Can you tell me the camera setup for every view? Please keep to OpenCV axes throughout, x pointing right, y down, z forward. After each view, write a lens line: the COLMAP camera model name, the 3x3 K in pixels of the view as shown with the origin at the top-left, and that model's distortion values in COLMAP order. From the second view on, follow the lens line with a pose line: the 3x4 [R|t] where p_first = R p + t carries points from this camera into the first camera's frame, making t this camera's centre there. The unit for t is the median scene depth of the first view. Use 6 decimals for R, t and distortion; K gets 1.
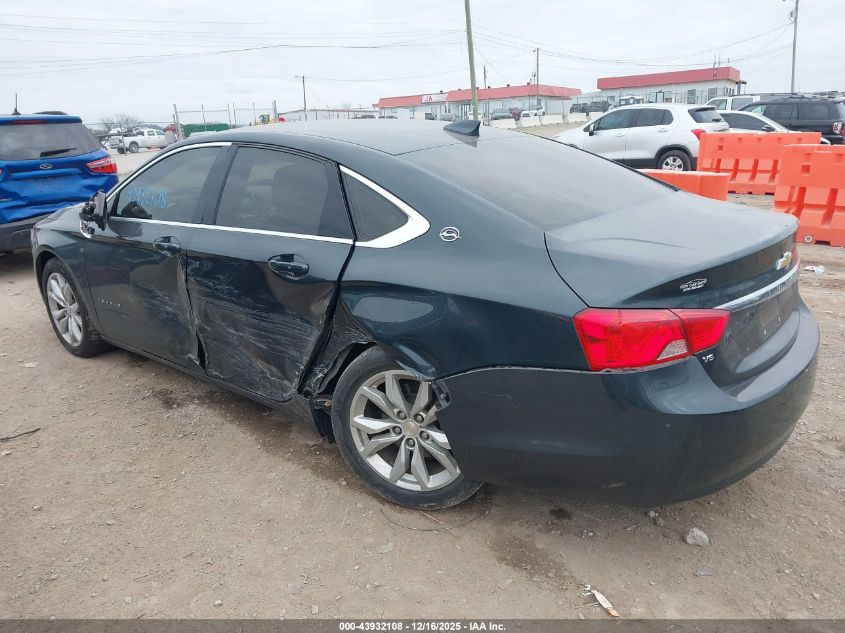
lens RADIAL K [[668.8, 0, 422.5], [0, 668.8, 316.5], [0, 0, 1]] dist [0.011336, 0.005686]
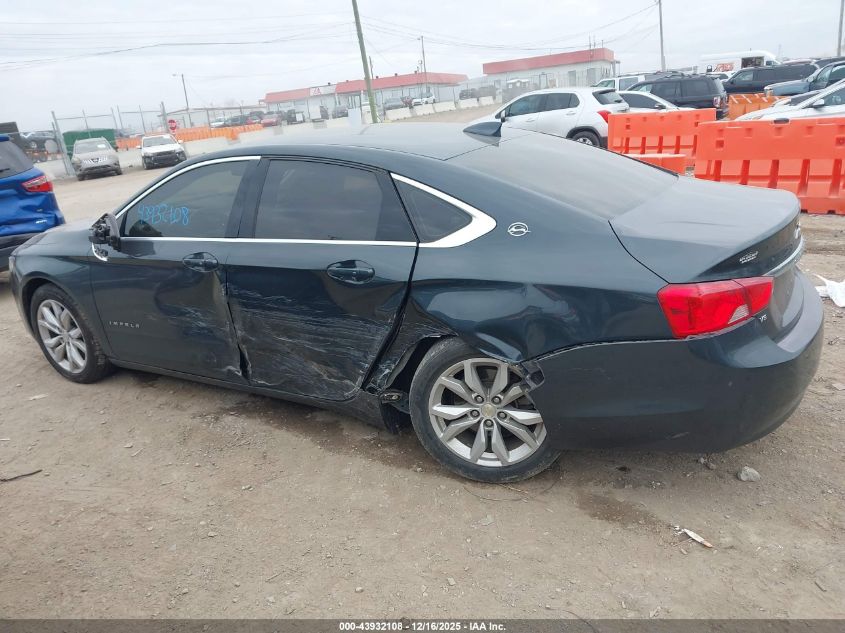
lens RADIAL K [[668.8, 0, 422.5], [0, 668.8, 316.5], [0, 0, 1]] dist [0.011336, 0.005686]
pose [[0.985814, -0.095756, 0.137848, -0.204869], [0.093920, 0.995383, 0.019777, -0.012952], [-0.139105, -0.006550, 0.990256, -0.049525]]
